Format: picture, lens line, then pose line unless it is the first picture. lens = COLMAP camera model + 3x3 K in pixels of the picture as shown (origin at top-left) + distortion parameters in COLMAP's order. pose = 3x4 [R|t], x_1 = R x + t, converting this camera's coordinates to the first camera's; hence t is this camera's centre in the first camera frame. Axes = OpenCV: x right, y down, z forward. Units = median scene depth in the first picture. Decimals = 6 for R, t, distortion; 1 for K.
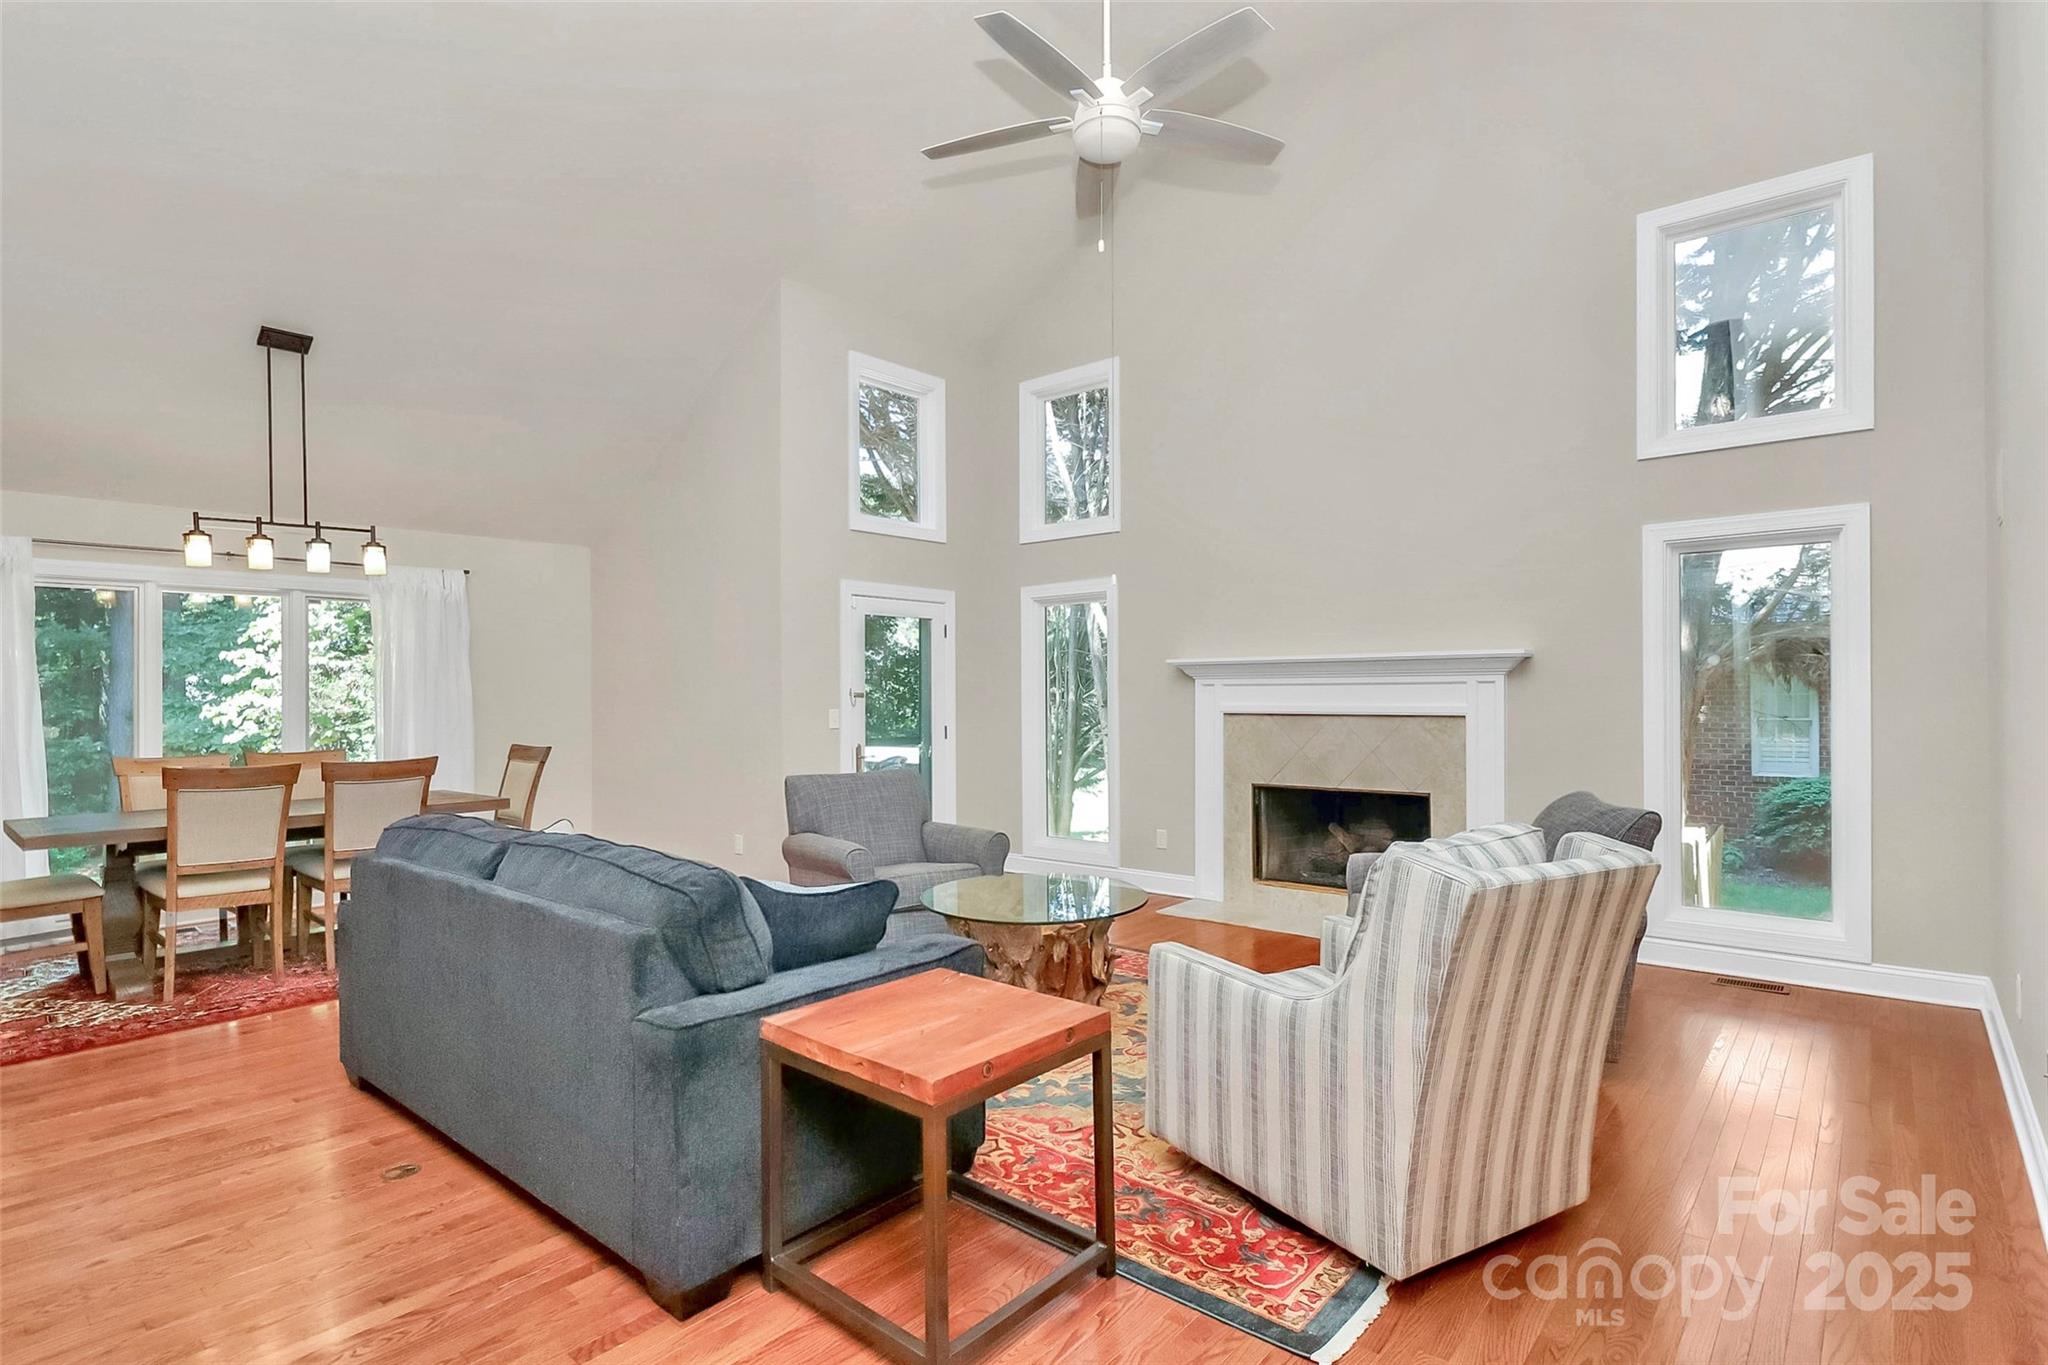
lens RADIAL K [[1022.0, 0, 1044.5], [0, 1022.0, 692.8], [0, 0, 1]] dist [-0.004932, -0.008429]
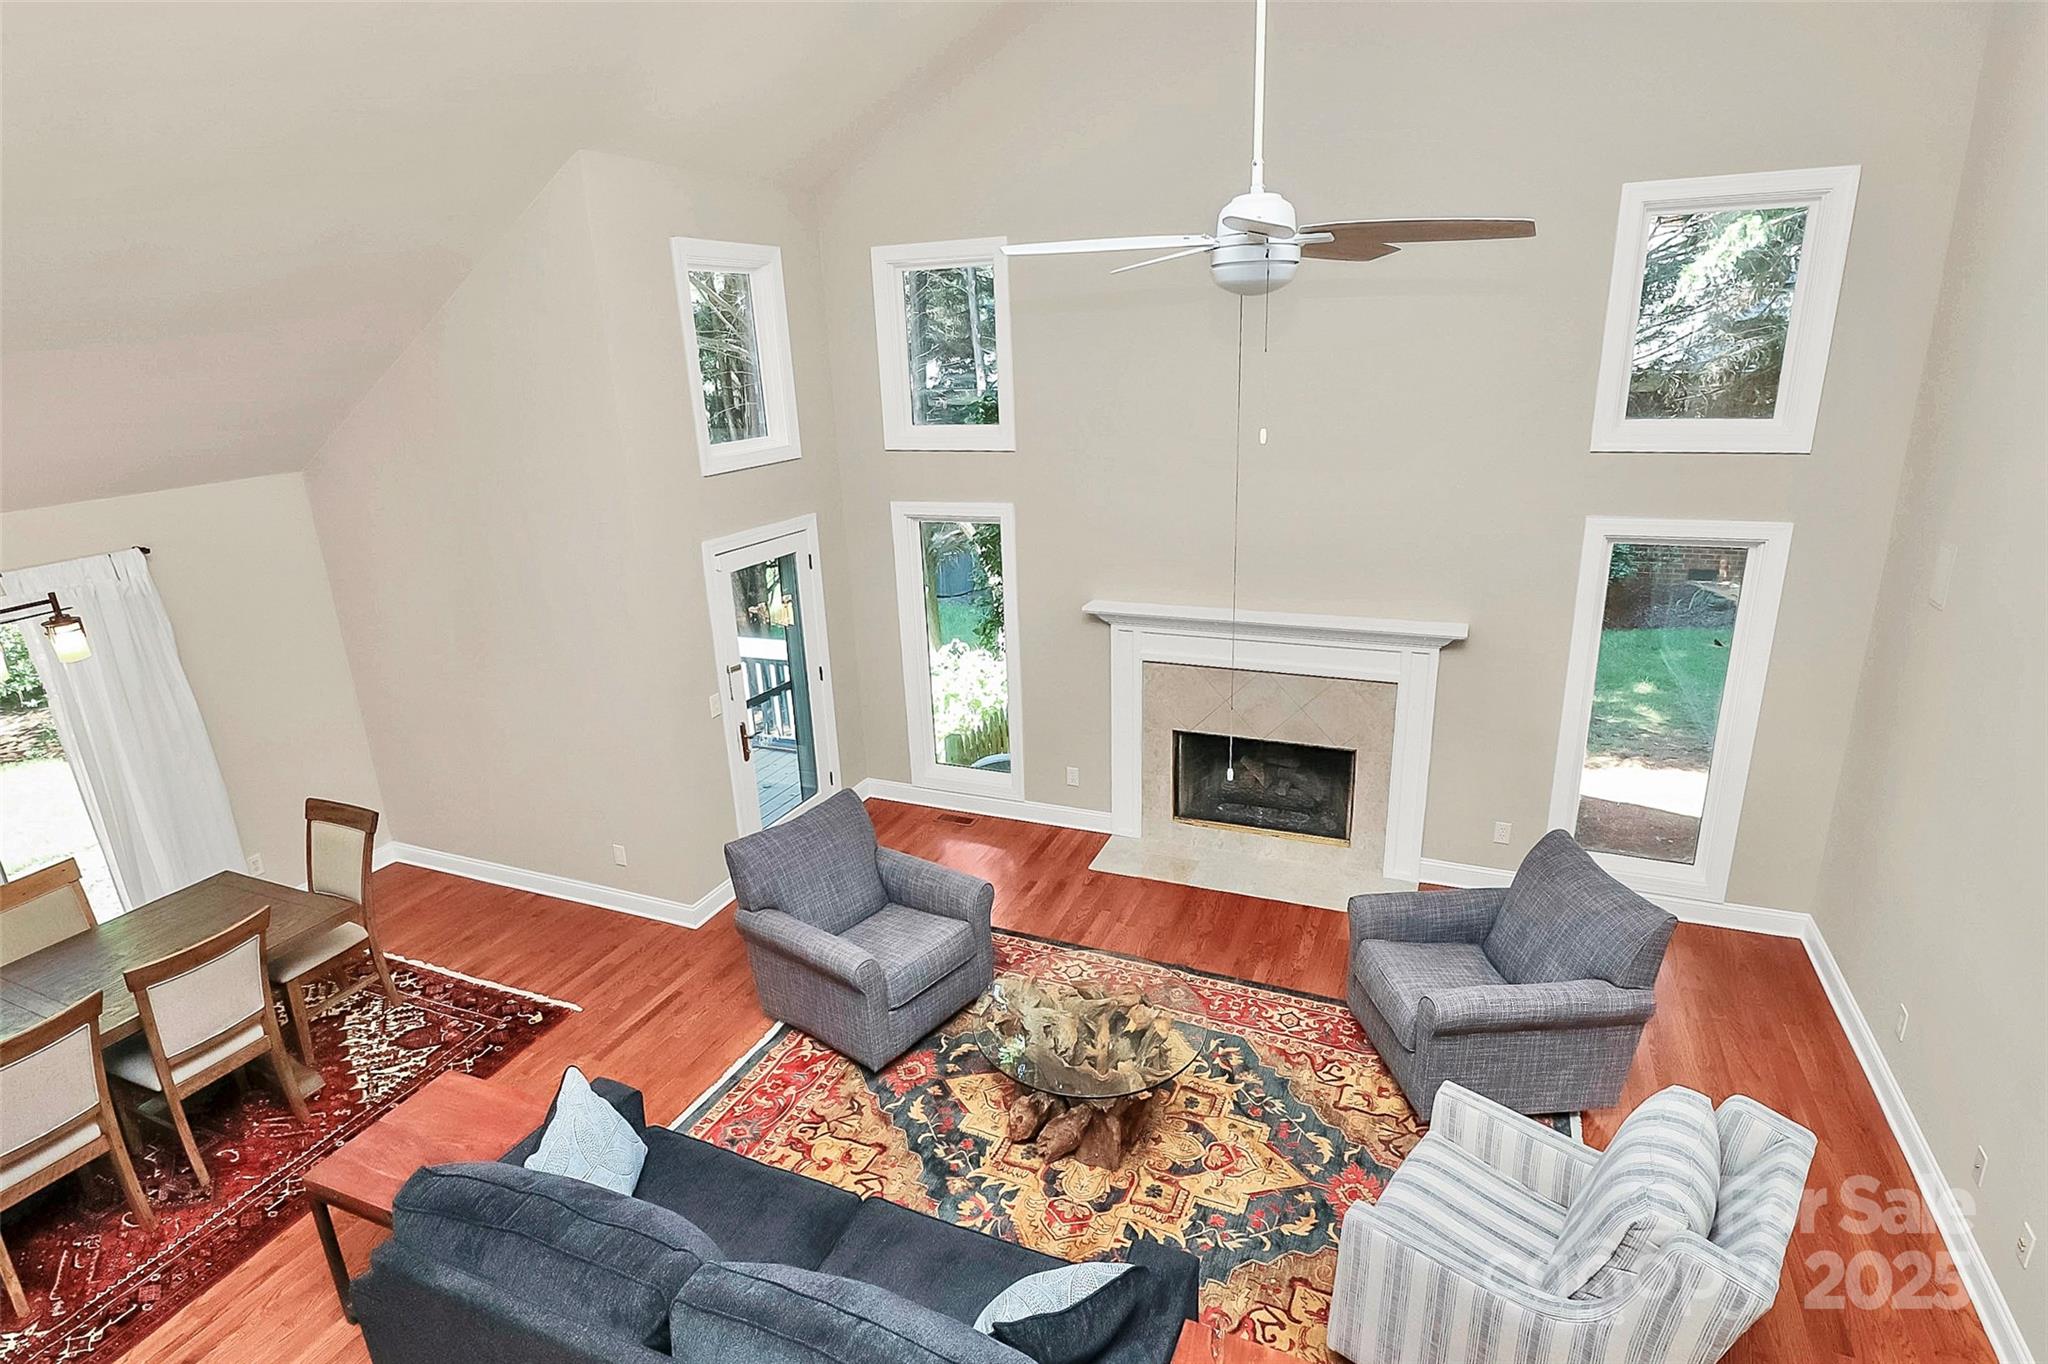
lens RADIAL K [[1022.0, 0, 1045.5], [0, 1022.0, 680.8], [0, 0, 1]] dist [-0.004932, -0.008429]
pose [[0.956414, -0.112654, 0.269408, -0.195263], [0.027863, 0.953585, 0.299831, -0.282752], [-0.290681, -0.279257, 0.915161, 0.149446]]
